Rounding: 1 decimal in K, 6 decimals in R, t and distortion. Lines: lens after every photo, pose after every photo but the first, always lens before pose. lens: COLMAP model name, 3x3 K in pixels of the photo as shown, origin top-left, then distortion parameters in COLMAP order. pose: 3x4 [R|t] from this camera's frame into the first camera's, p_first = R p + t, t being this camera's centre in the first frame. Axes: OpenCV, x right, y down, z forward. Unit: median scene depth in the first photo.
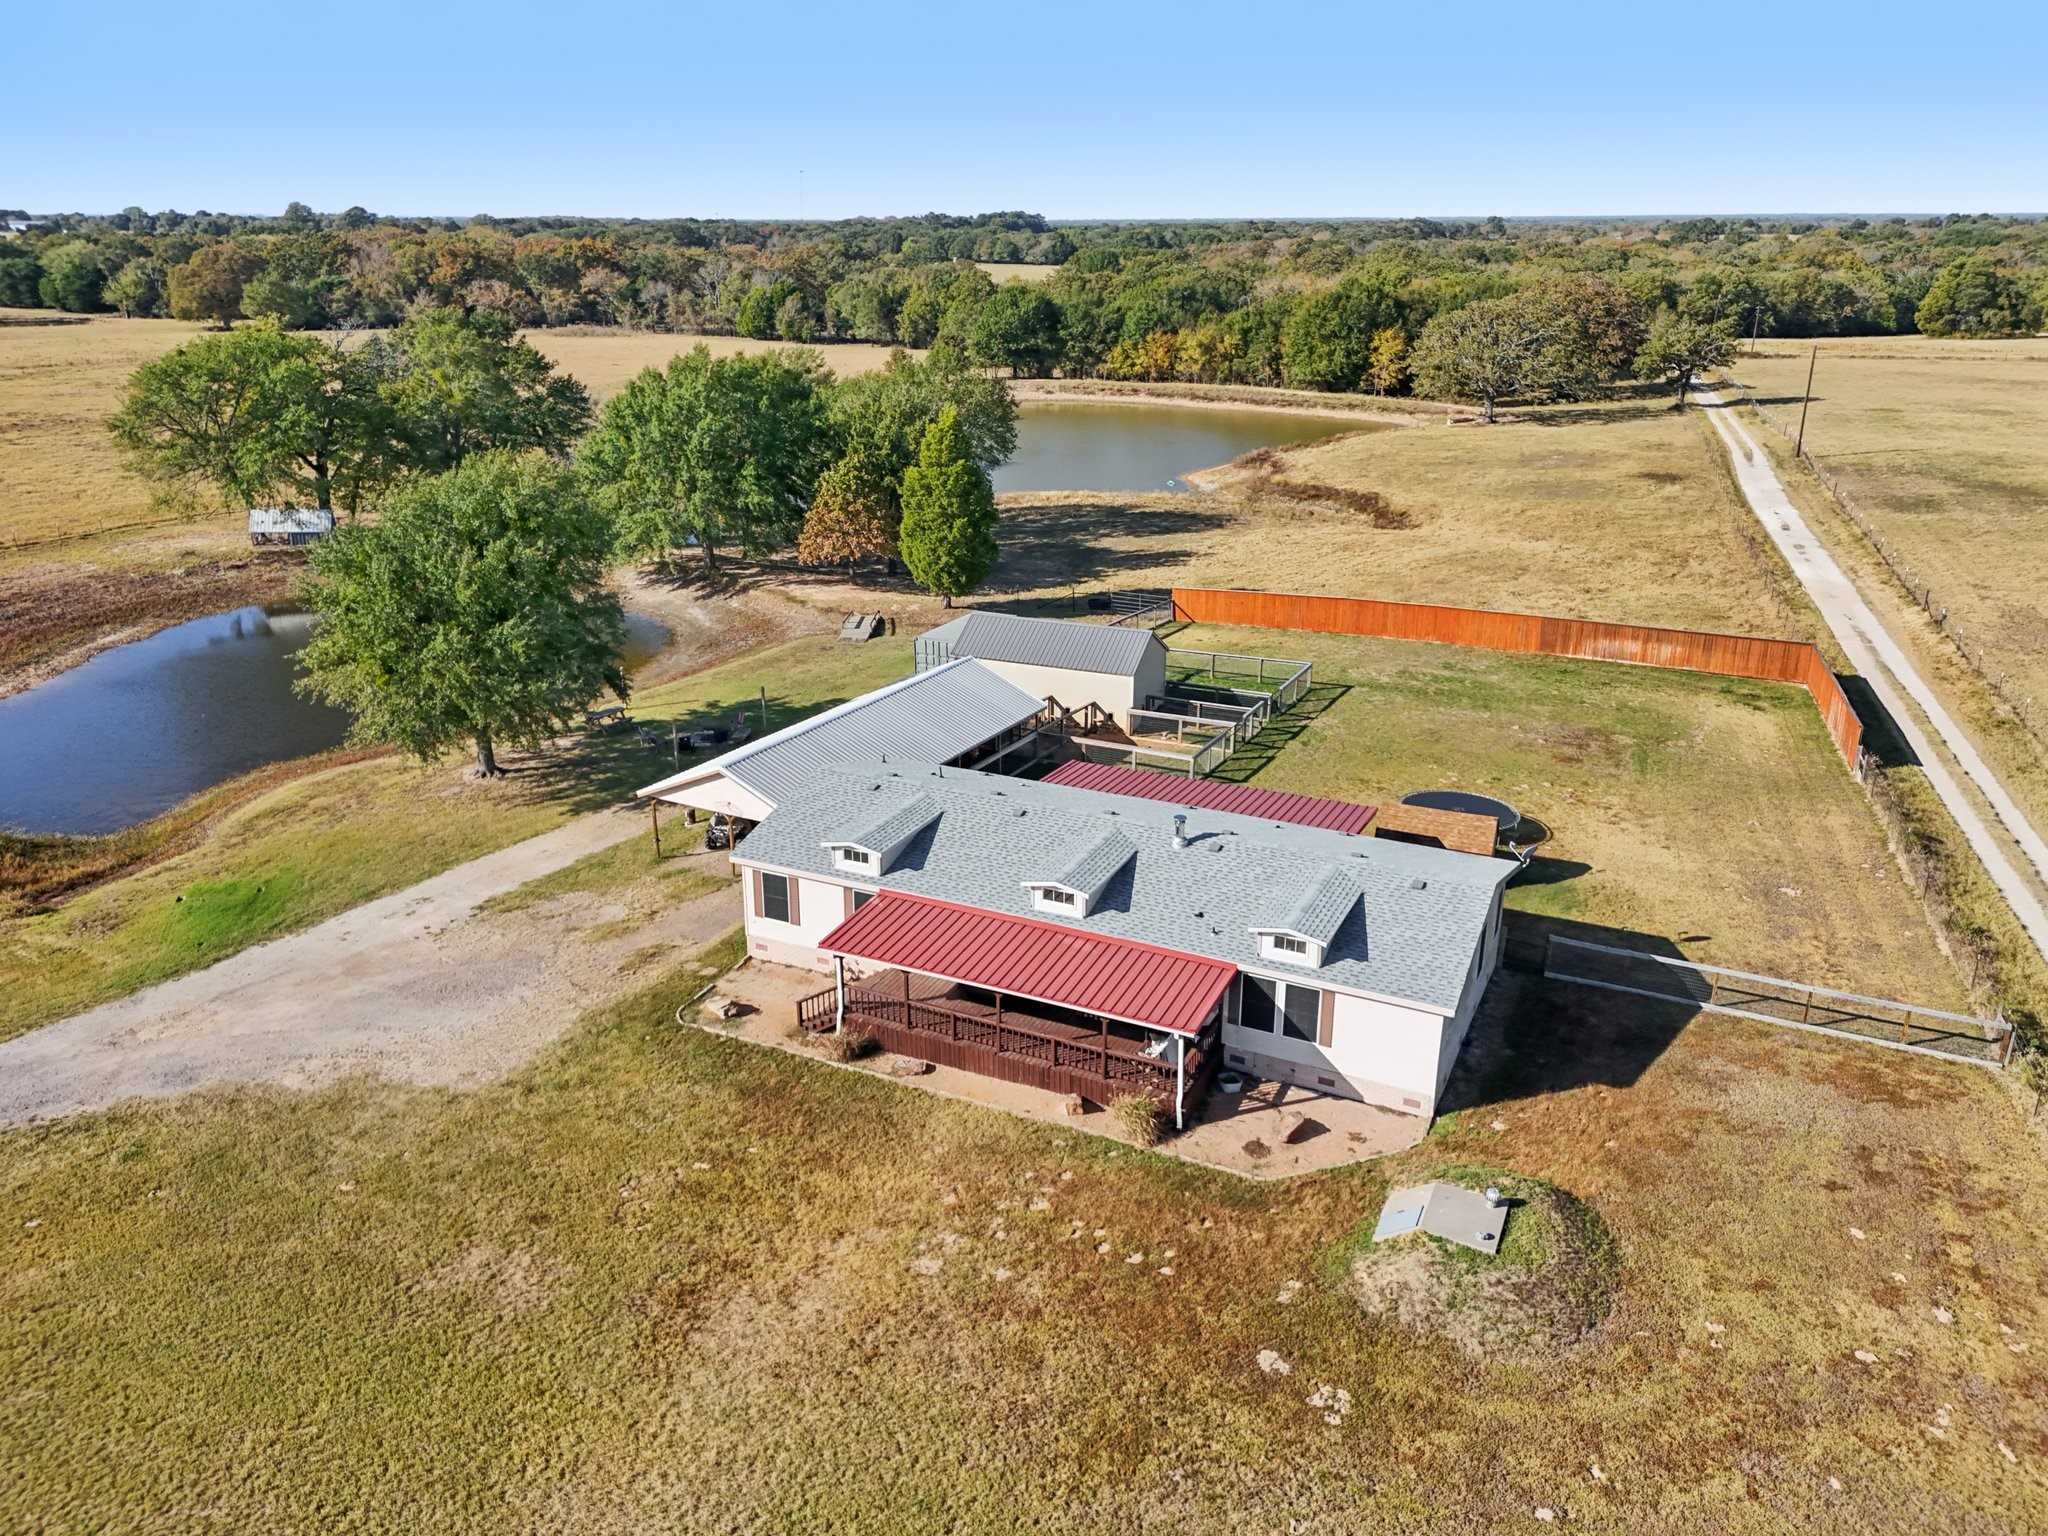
lens RADIAL K [[1564.6, 0, 1024.0], [0, 1564.6, 768.0], [0, 0, 1]] dist [0.079124, -0.096606]
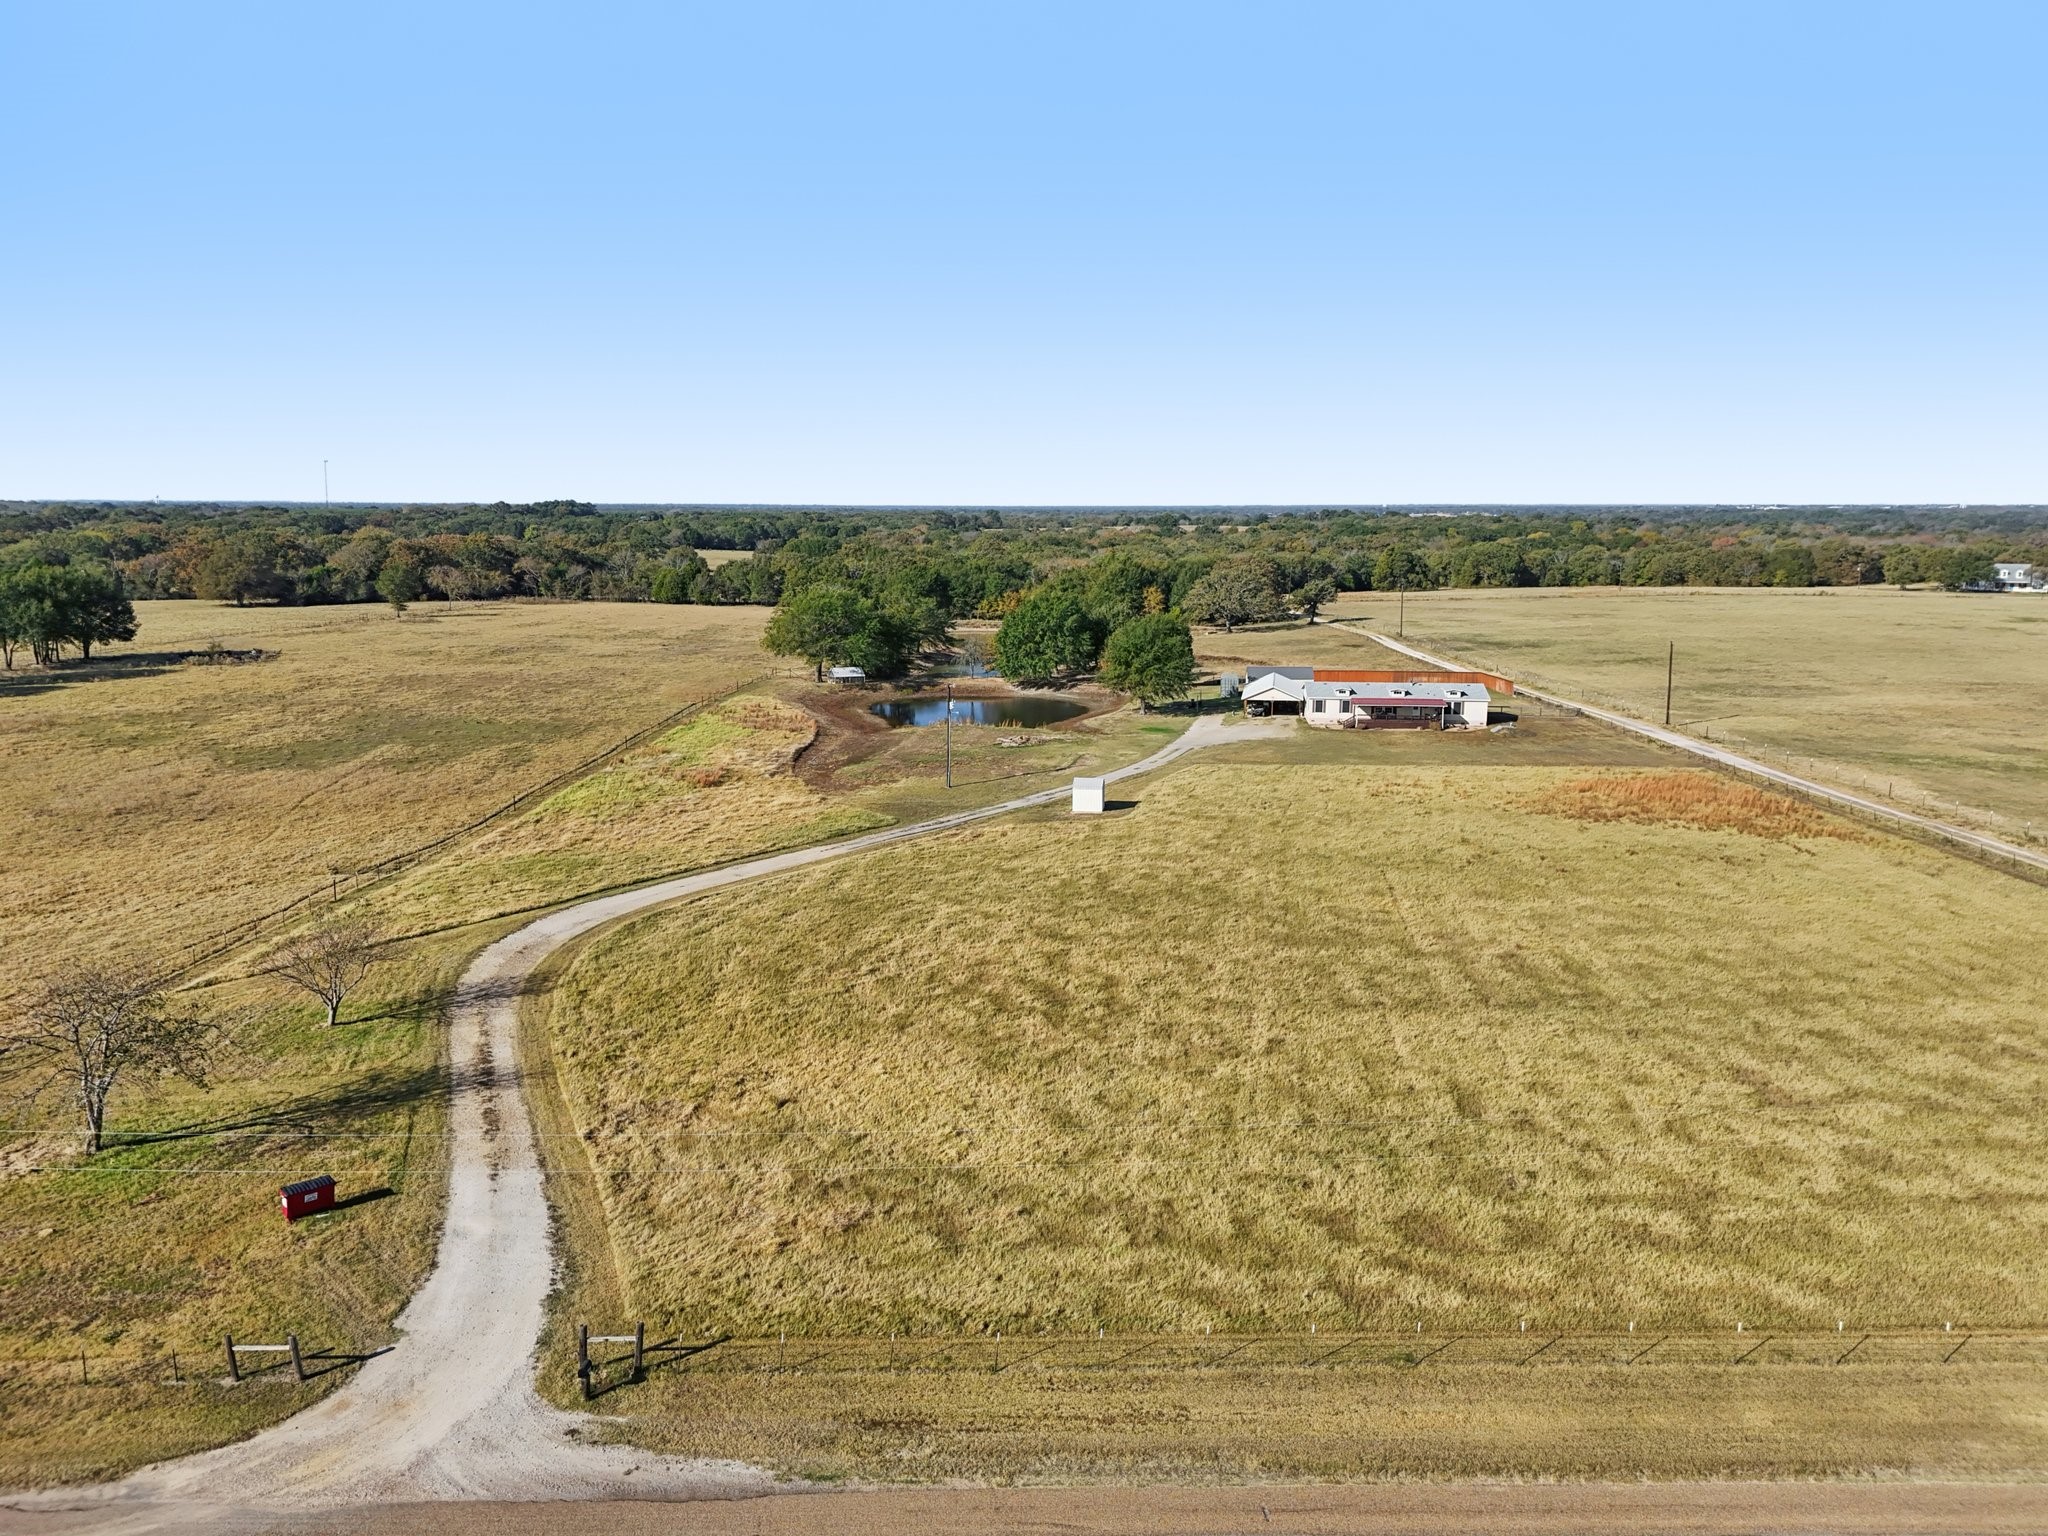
lens RADIAL K [[1564.6, 0, 1024.0], [0, 1564.6, 768.0], [0, 0, 1]] dist [0.079124, -0.096606]
pose [[0.942839, -0.053612, 0.328909, -0.496978], [0.107733, 0.983012, -0.148594, 0.170266], [-0.315356, 0.175535, 0.932598, -0.566956]]
